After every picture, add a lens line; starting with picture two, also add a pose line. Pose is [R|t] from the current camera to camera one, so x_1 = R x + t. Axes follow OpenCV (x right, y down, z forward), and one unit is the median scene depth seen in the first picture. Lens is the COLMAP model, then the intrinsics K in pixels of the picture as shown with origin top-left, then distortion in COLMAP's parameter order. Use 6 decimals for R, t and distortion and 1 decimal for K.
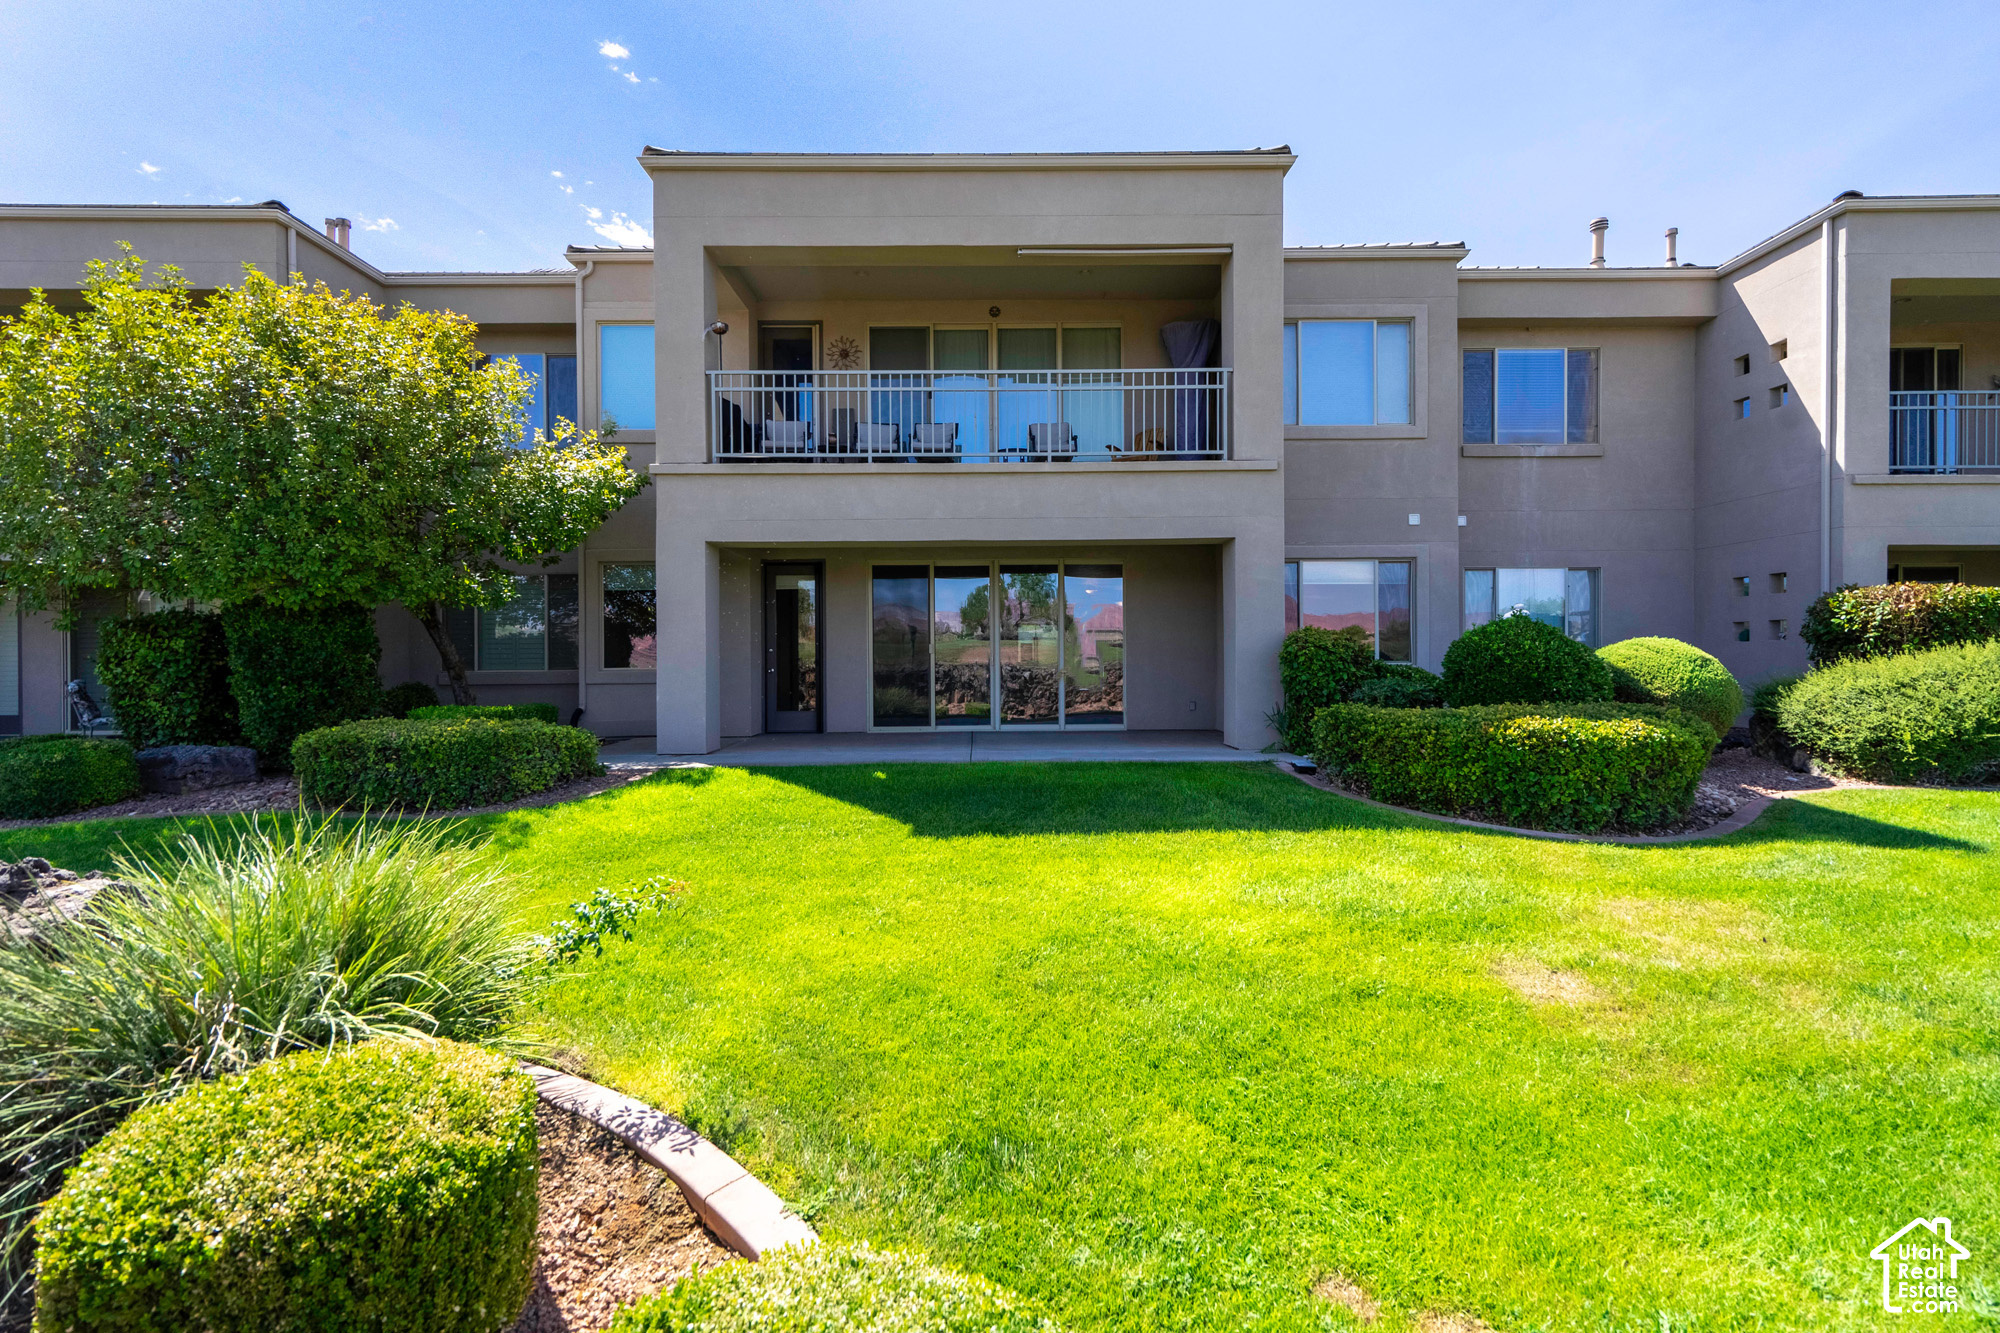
lens RADIAL K [[932.7, 0, 1002.8], [0, 932.7, 659.5], [0, 0, 1]] dist [-0.008427, 0.005778]
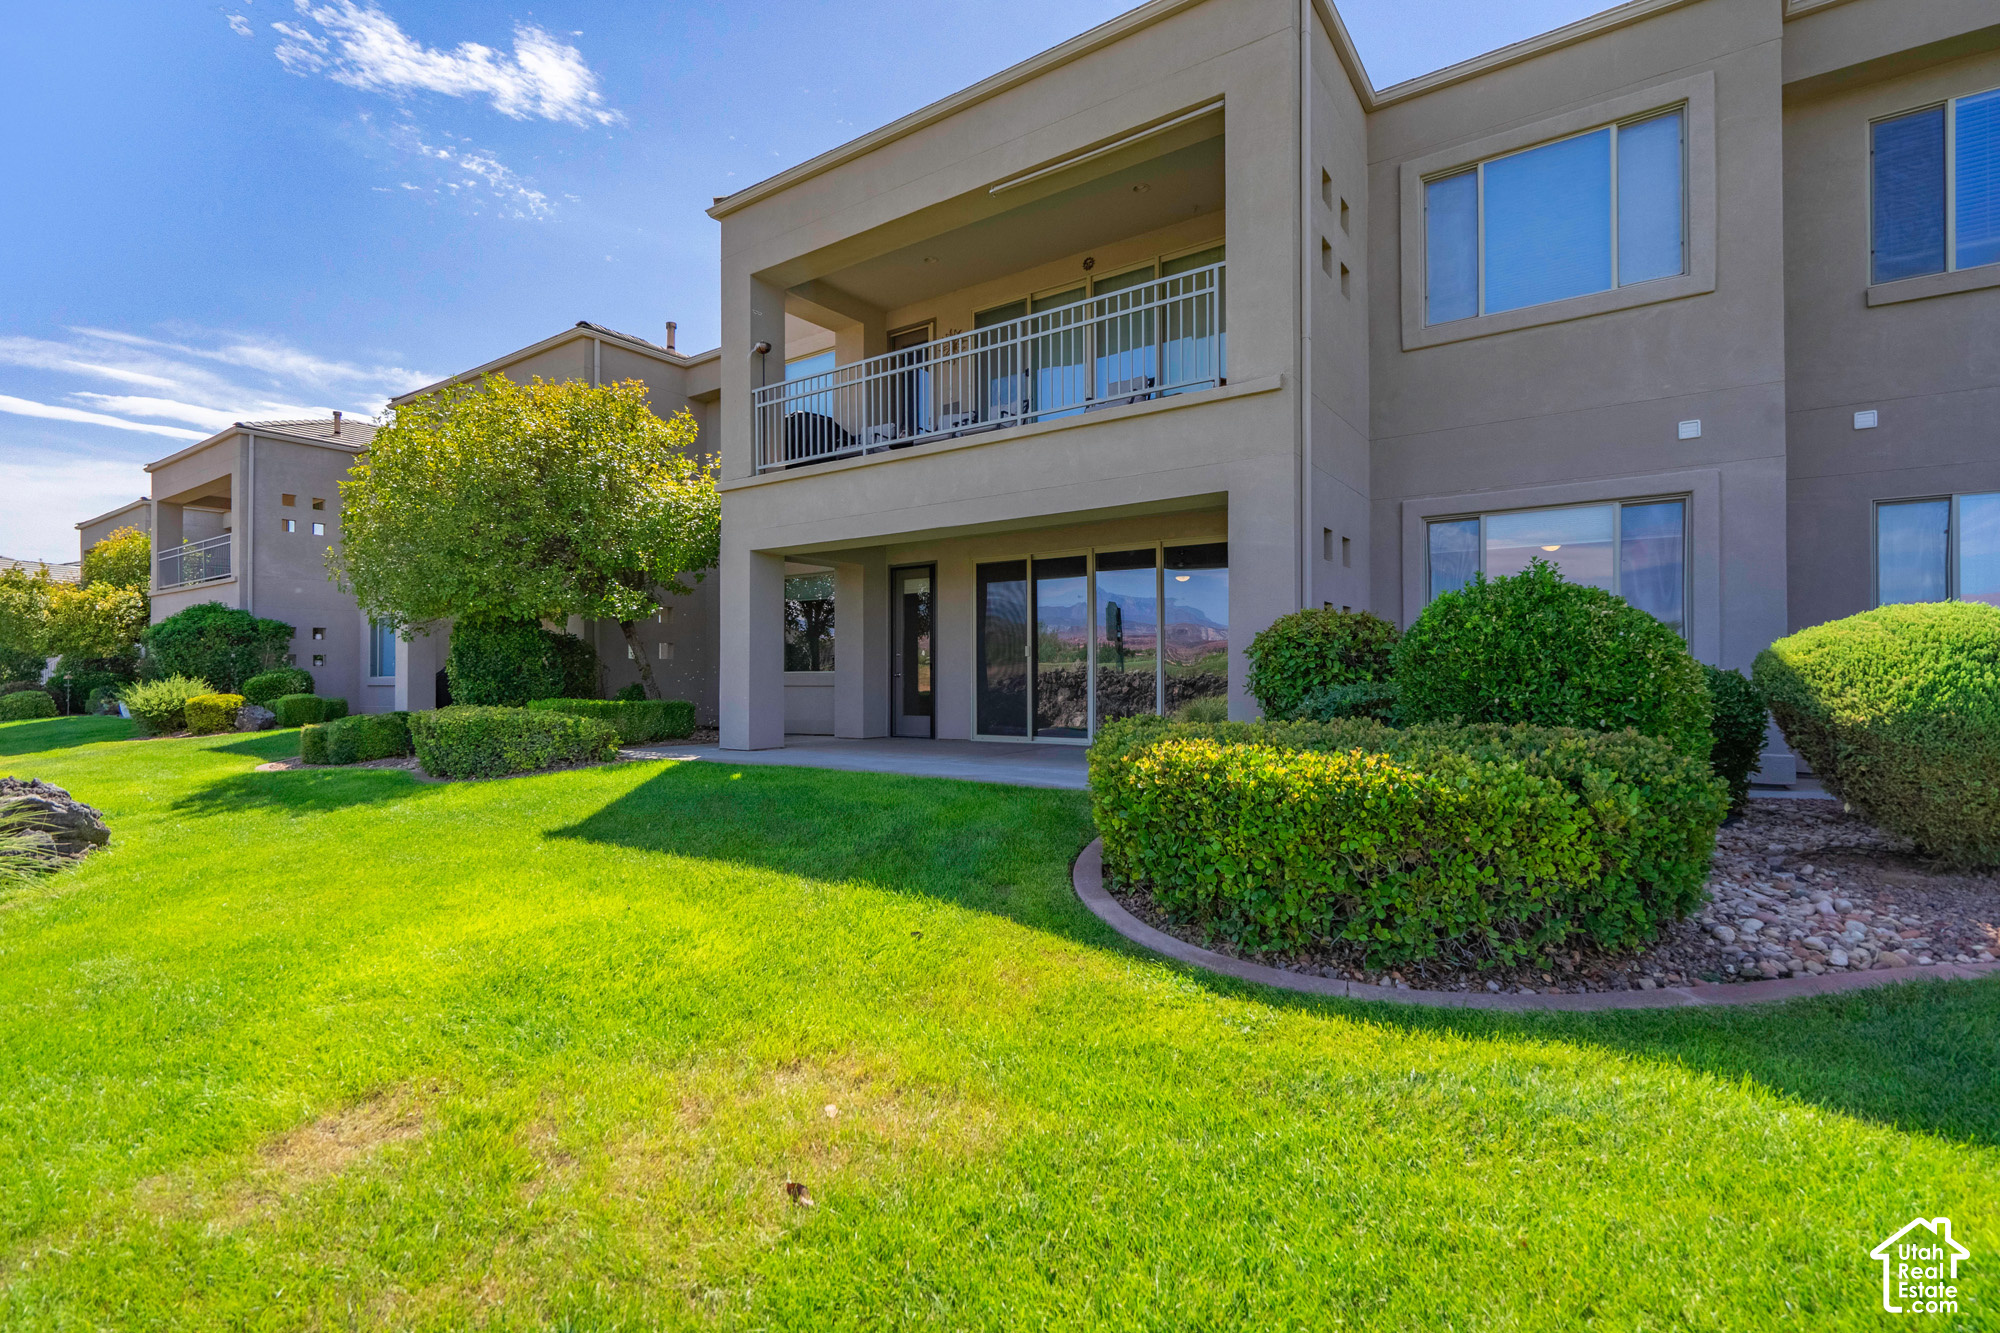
lens RADIAL K [[932.7, 0, 997.9], [0, 932.7, 664.0], [0, 0, 1]] dist [-0.008427, 0.005778]
pose [[0.811470, -0.003418, -0.584384, 0.431182], [-0.004476, 0.999917, -0.012064, 0.011819], [0.584377, 0.012405, 0.811387, 0.247220]]
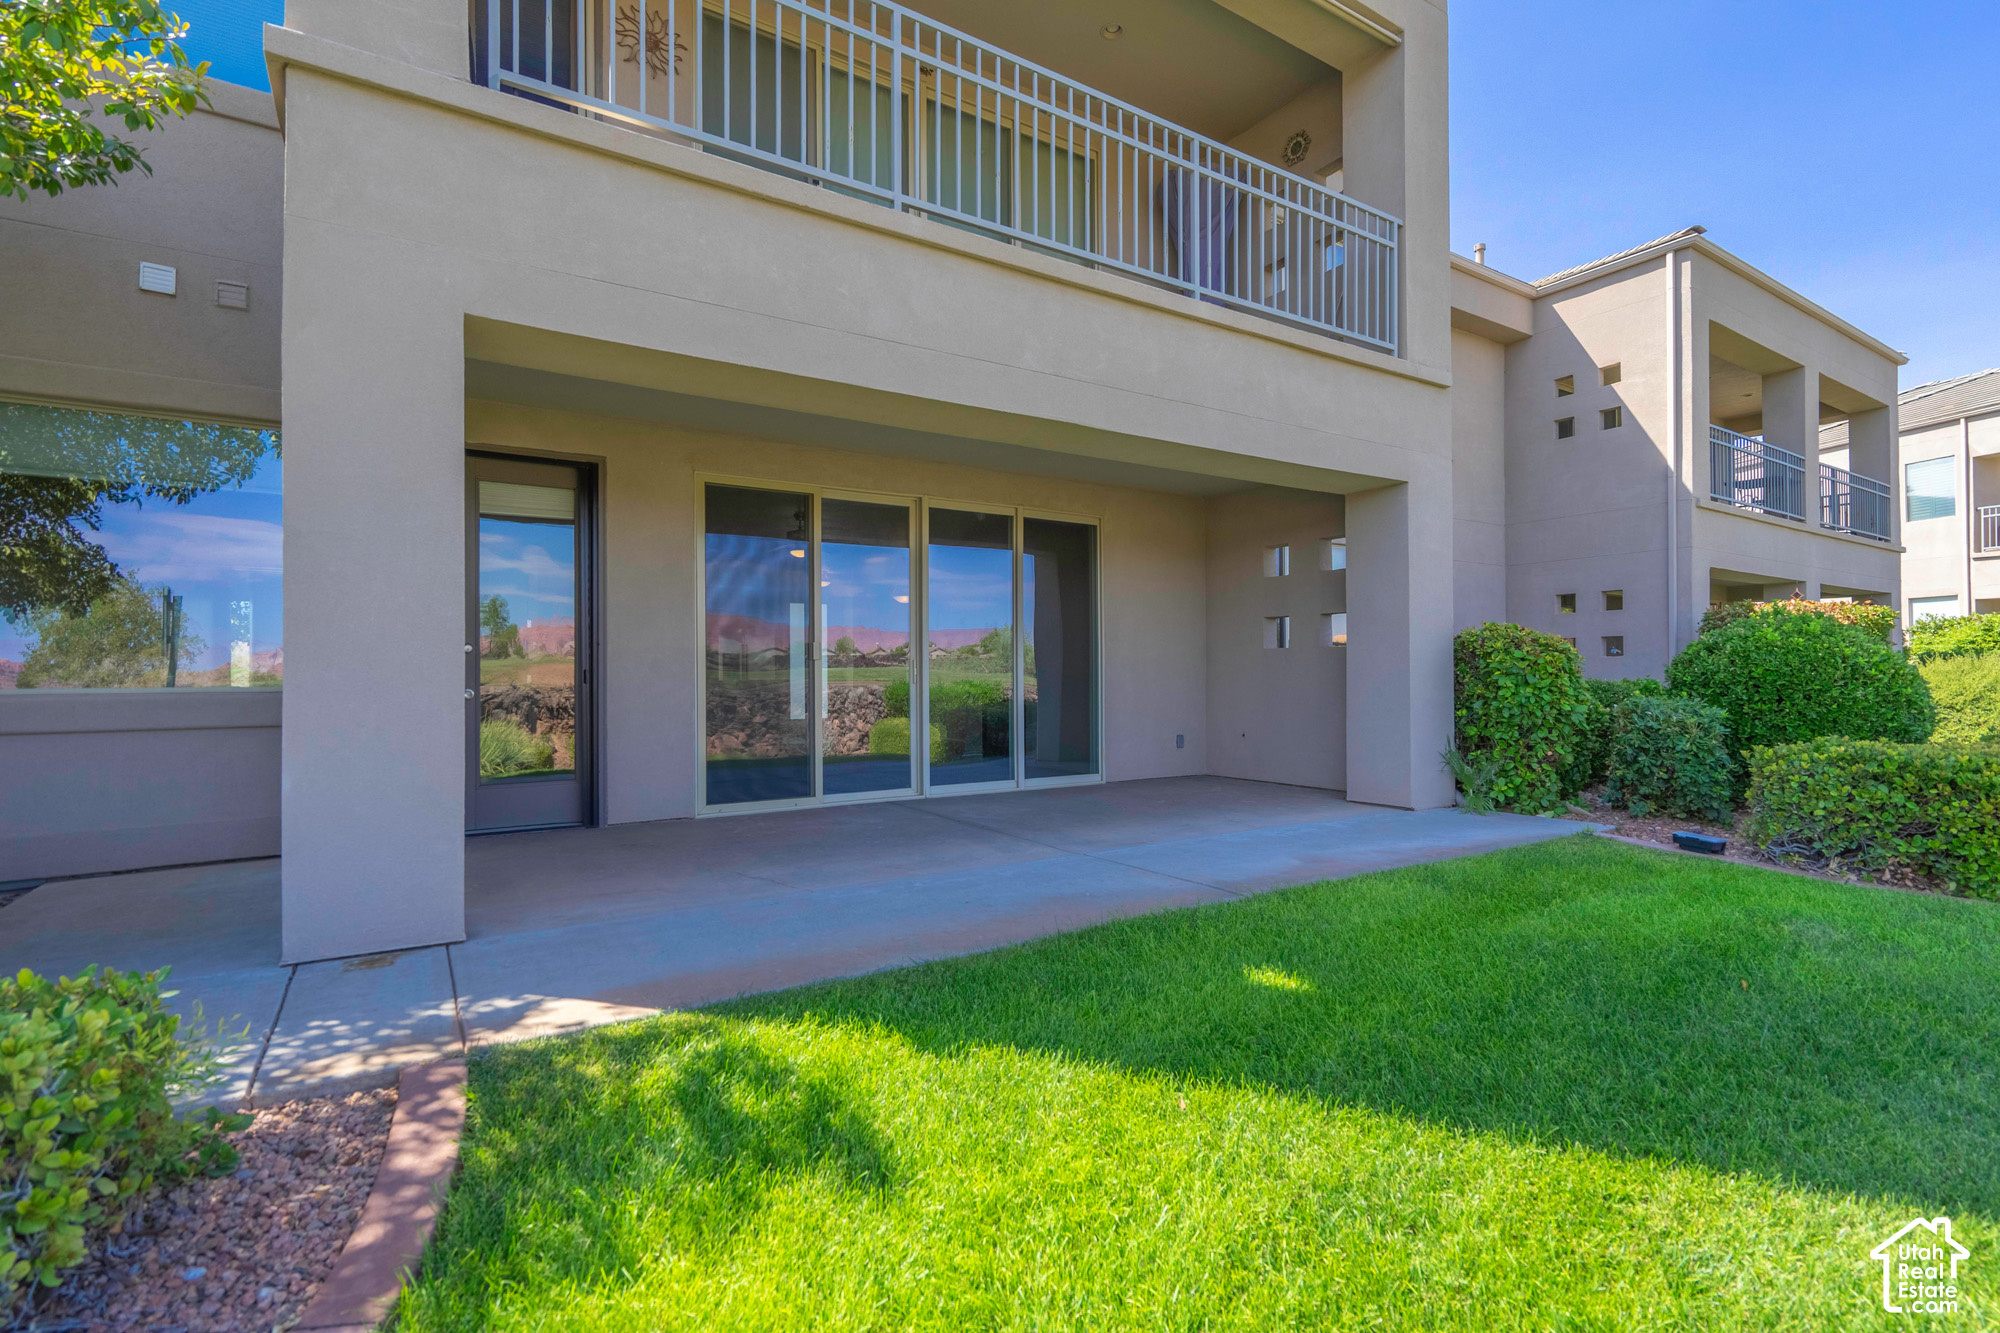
lens RADIAL K [[932.7, 0, 1016.8], [0, 932.7, 675.6], [0, 0, 1]] dist [-0.008427, 0.005778]
pose [[0.841540, 0.001857, 0.540192, -0.268298], [0.004283, 0.999940, -0.010110, 0.008330], [-0.540178, 0.010822, 0.841481, 0.490843]]
